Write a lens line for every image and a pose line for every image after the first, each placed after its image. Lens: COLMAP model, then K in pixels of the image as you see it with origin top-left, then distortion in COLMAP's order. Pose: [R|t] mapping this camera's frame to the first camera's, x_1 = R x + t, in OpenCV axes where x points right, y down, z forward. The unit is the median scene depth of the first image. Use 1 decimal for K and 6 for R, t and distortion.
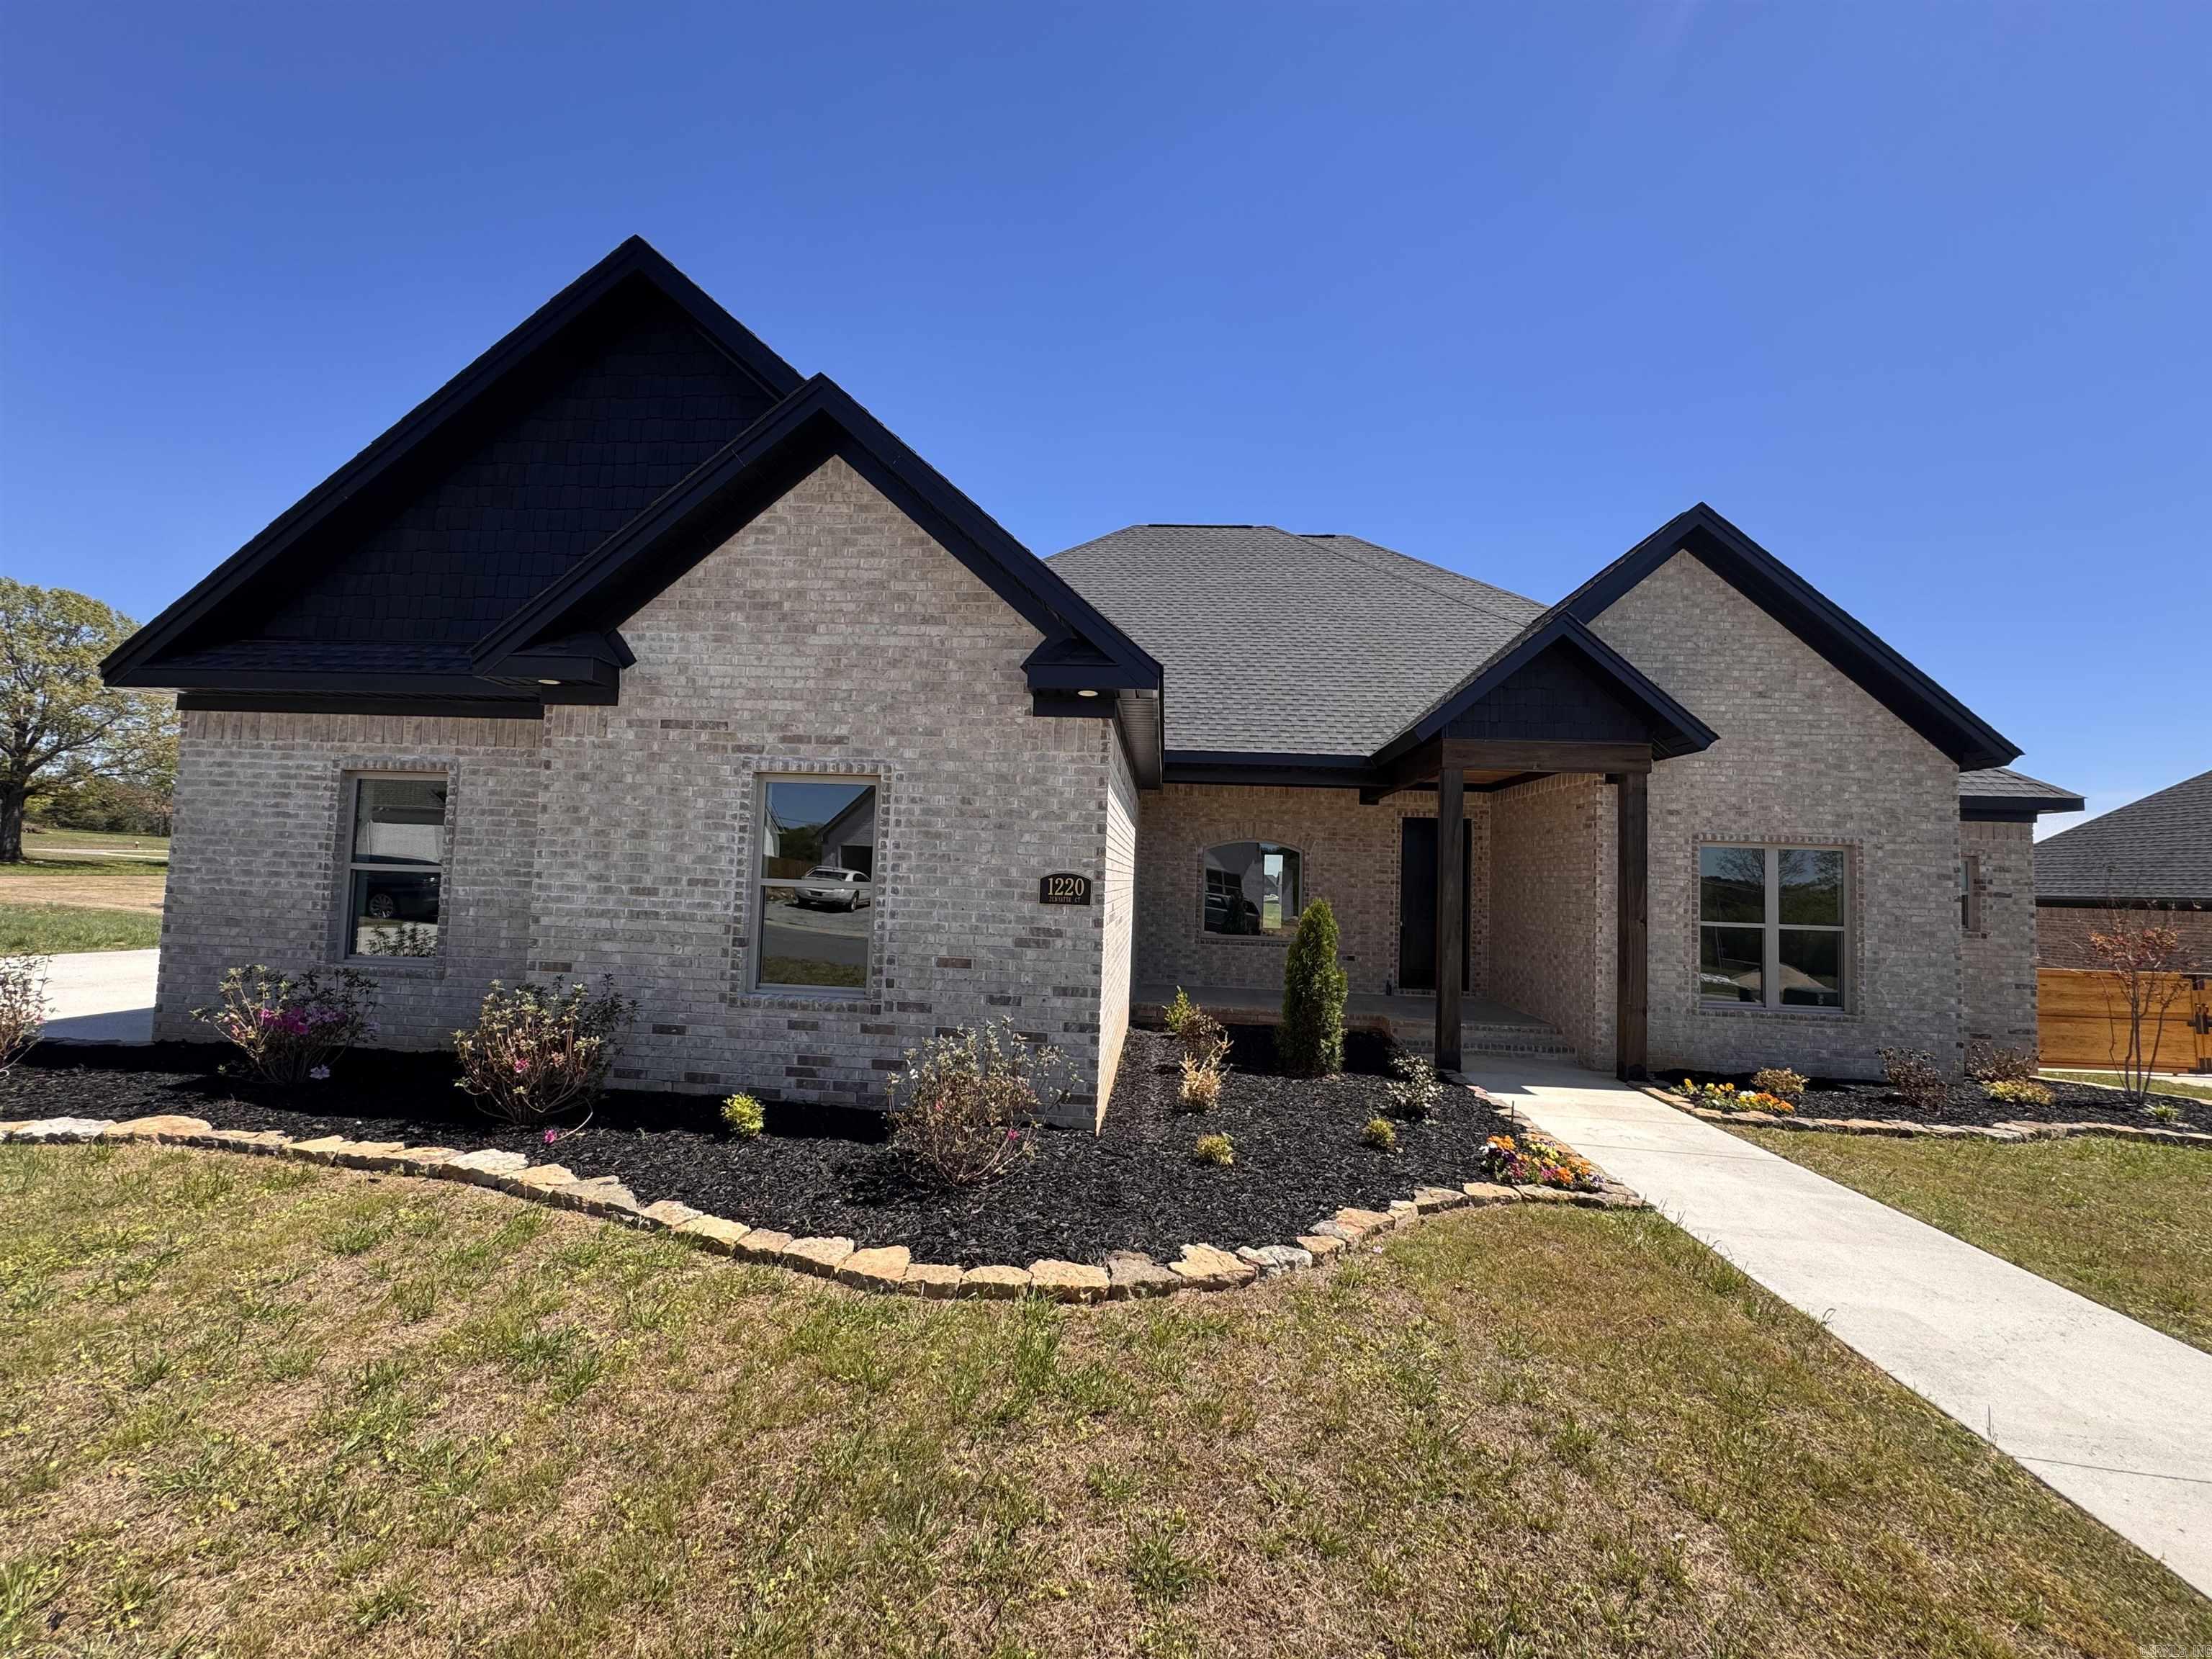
lens RADIAL K [[886.0, 0, 1101.8], [0, 886.0, 828.7], [0, 0, 1]] dist [-0.004223, 0.000846]
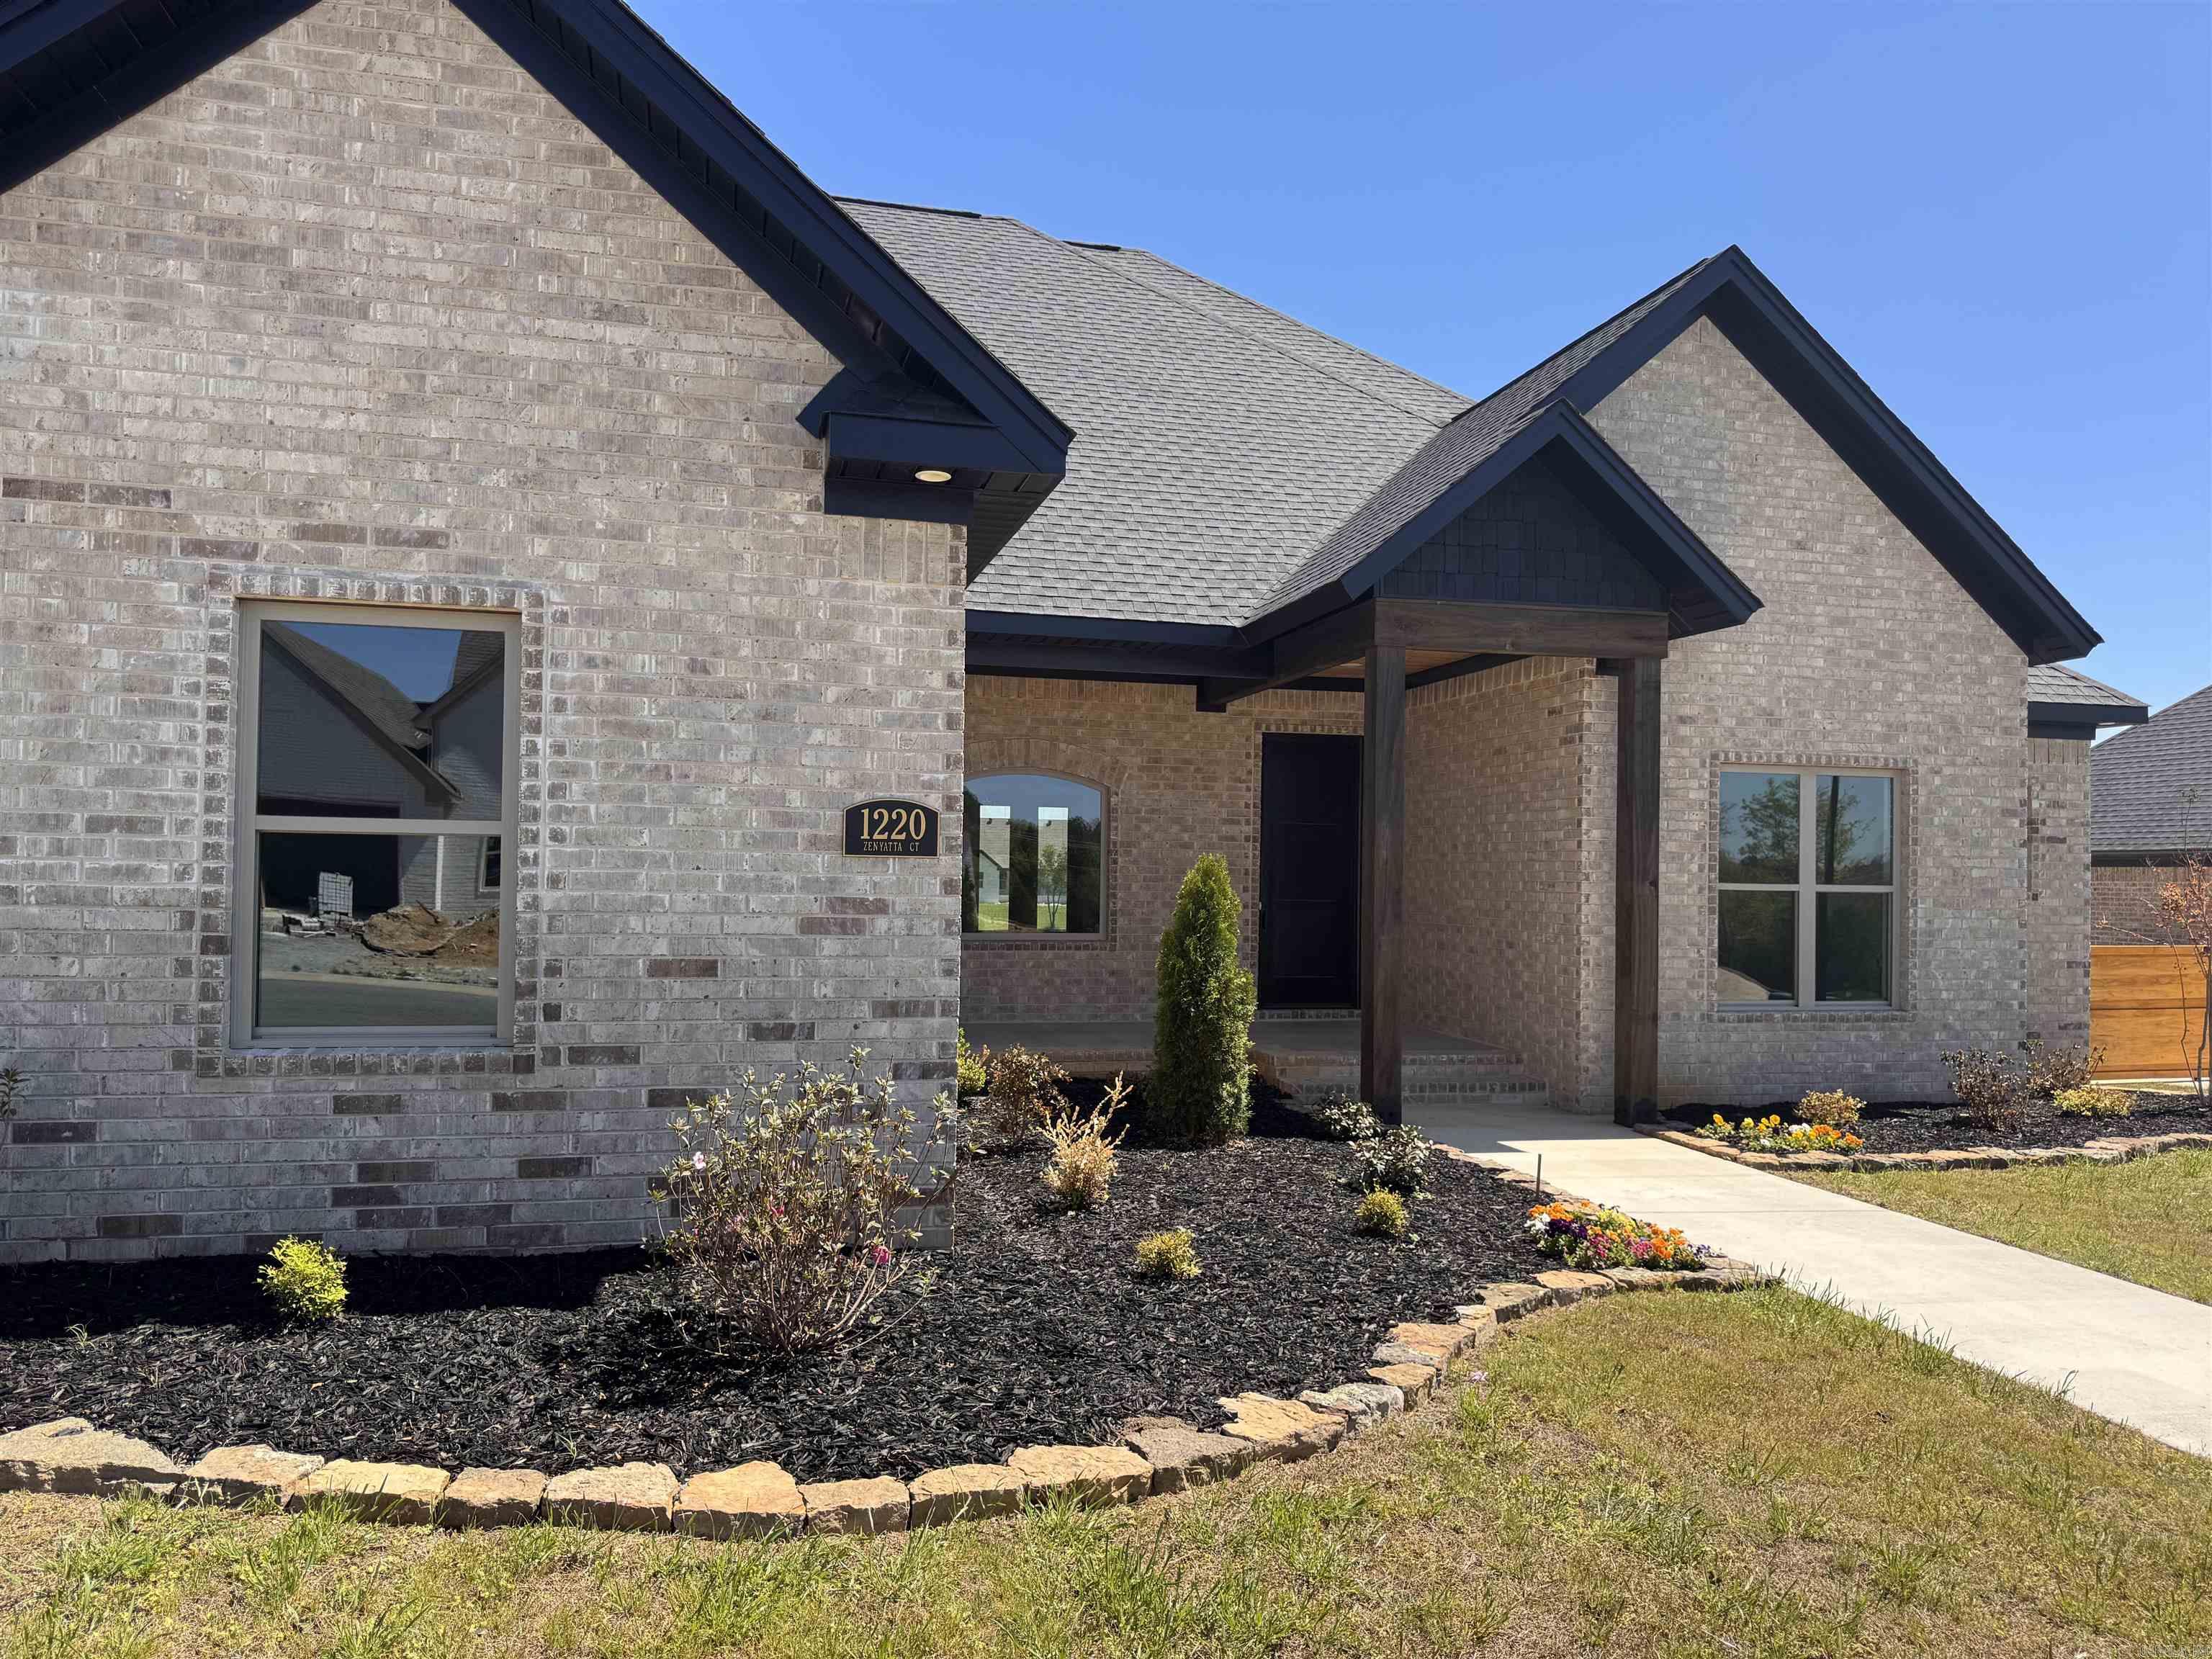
lens RADIAL K [[1561.2, 0, 1112.7], [0, 1561.2, 844.4], [0, 0, 1]] dist [0.049458, -0.059145]
pose [[0.950834, -0.014881, 0.309343, -0.202117], [0.000311, 0.998890, 0.047096, 0.030757], [-0.309701, -0.044684, 0.949783, 0.020512]]
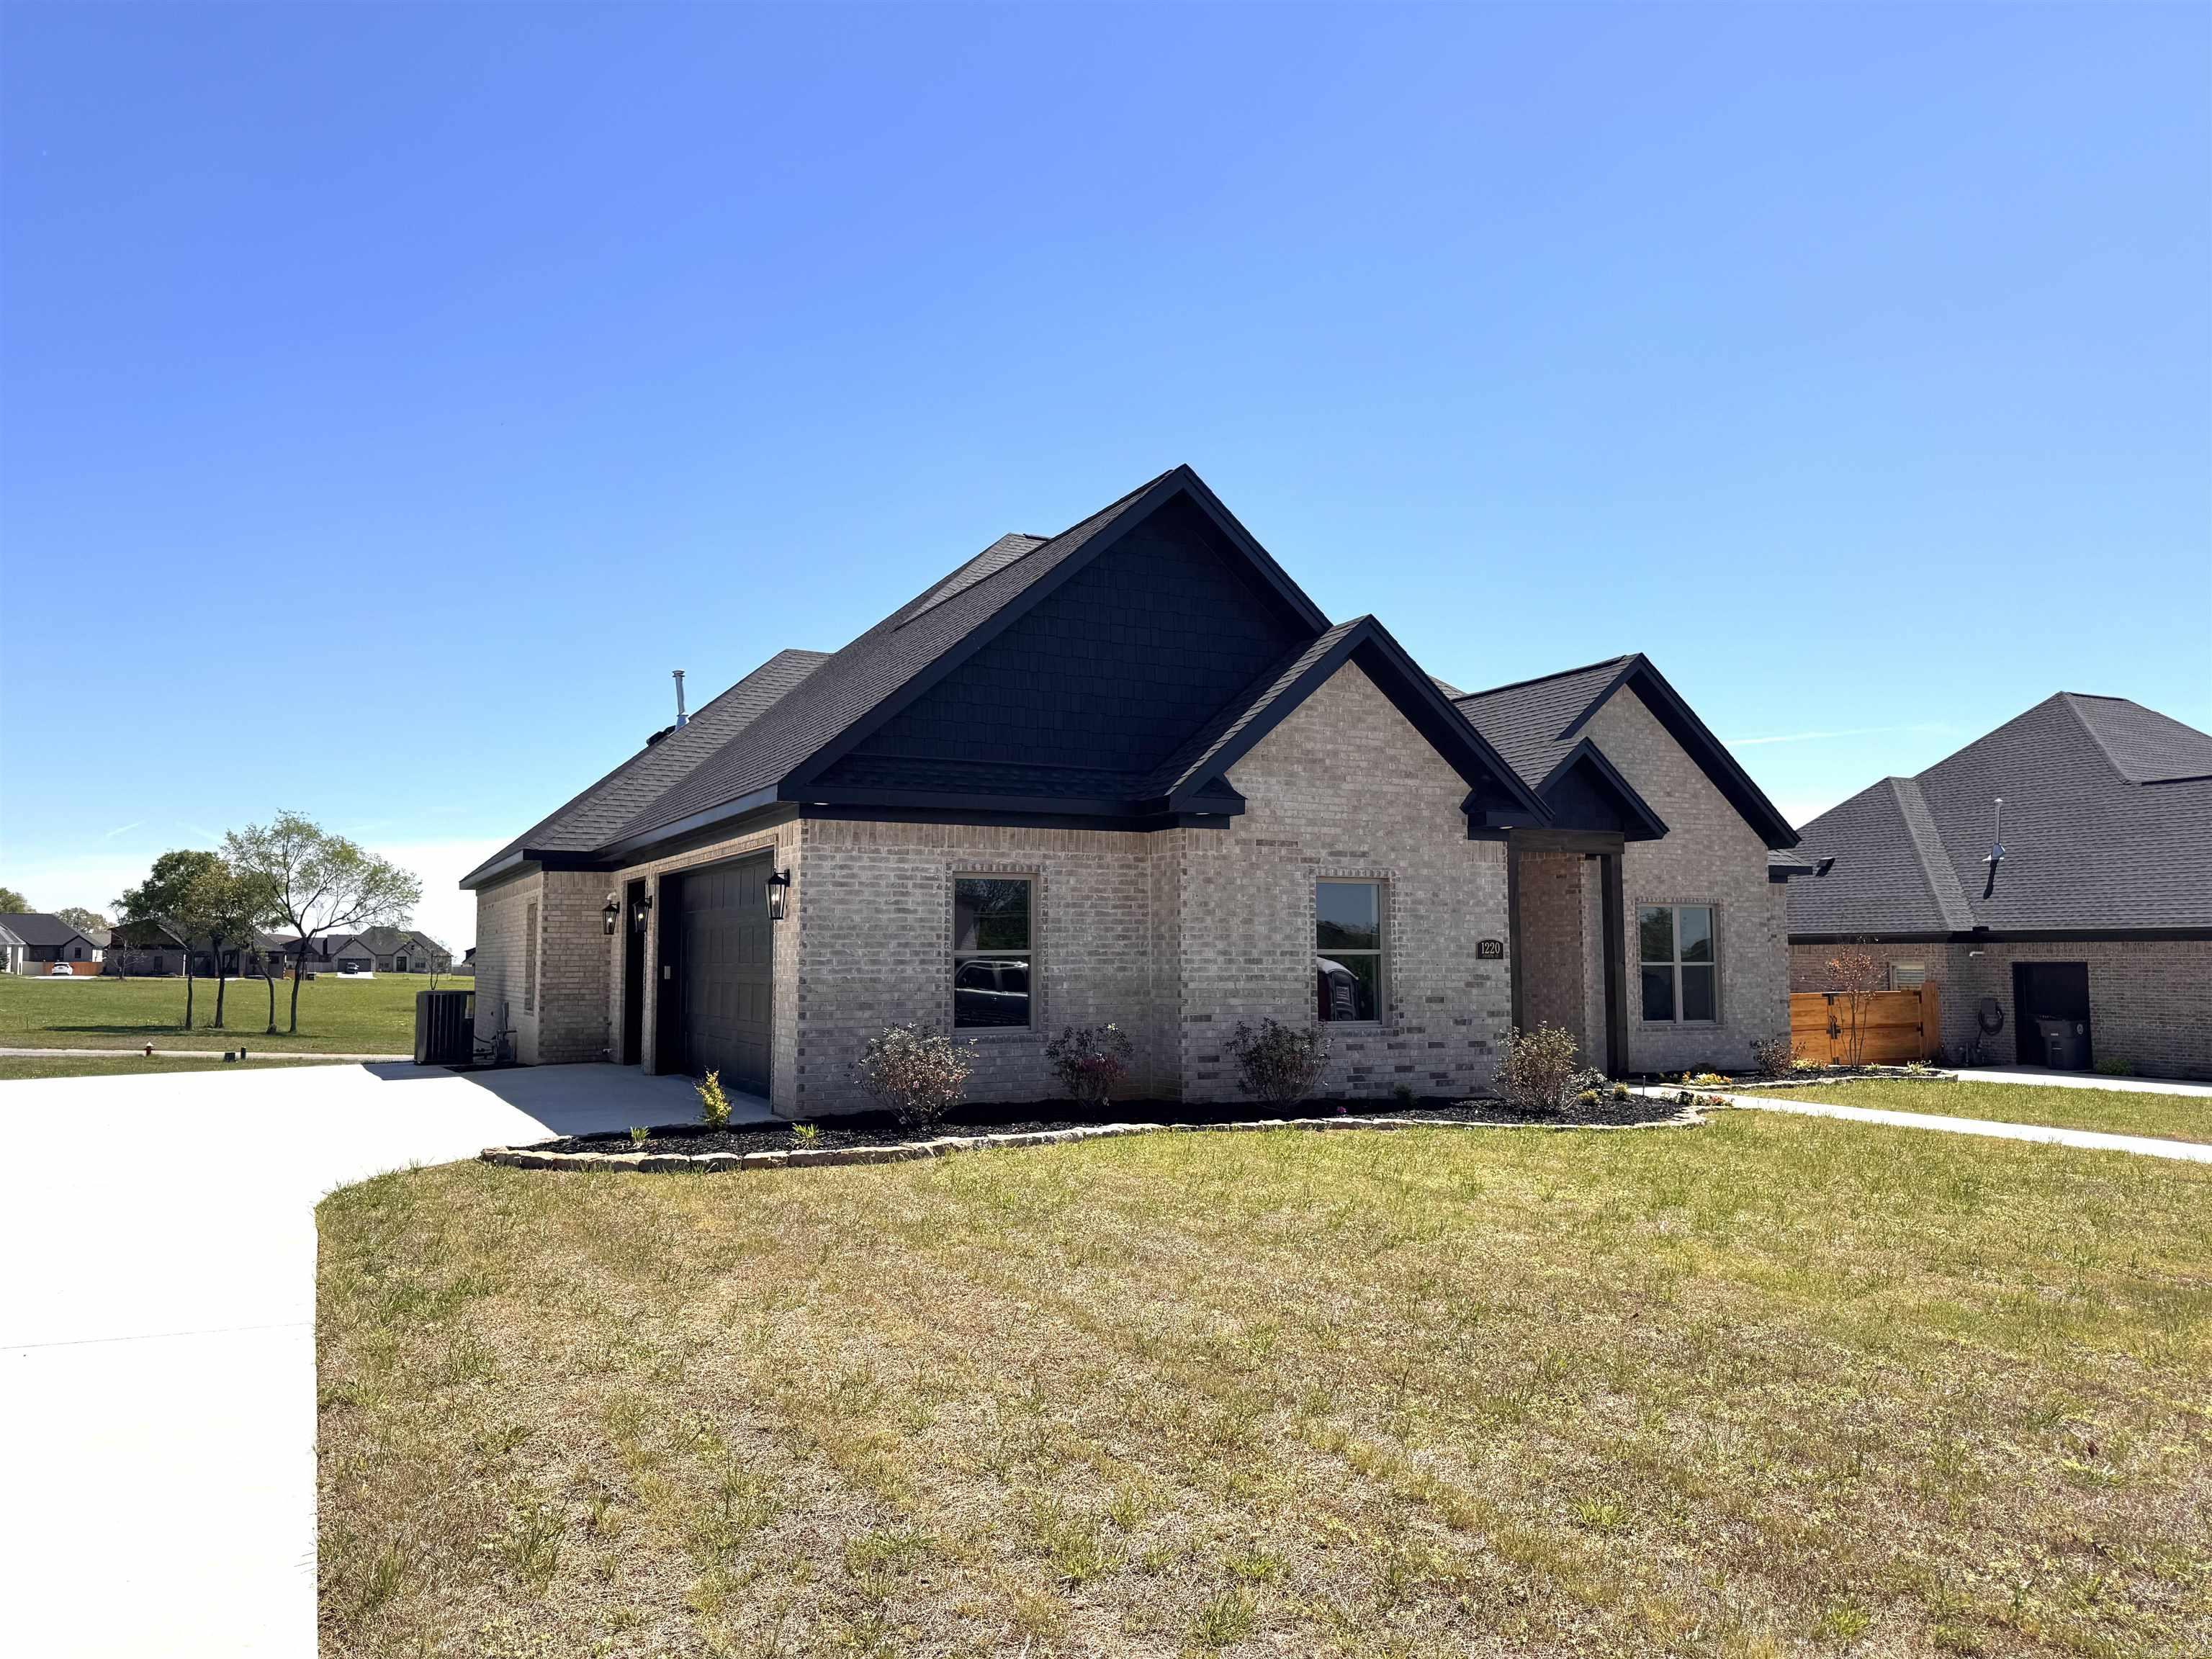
lens RADIAL K [[1561.2, 0, 1111.0], [0, 1561.2, 823.7], [0, 0, 1]] dist [0.049458, -0.059145]
pose [[0.859435, 0.006177, 0.511207, -1.971743], [0.003839, 0.999821, -0.018536, -0.103074], [-0.511230, 0.017893, 0.859258, -1.024187]]
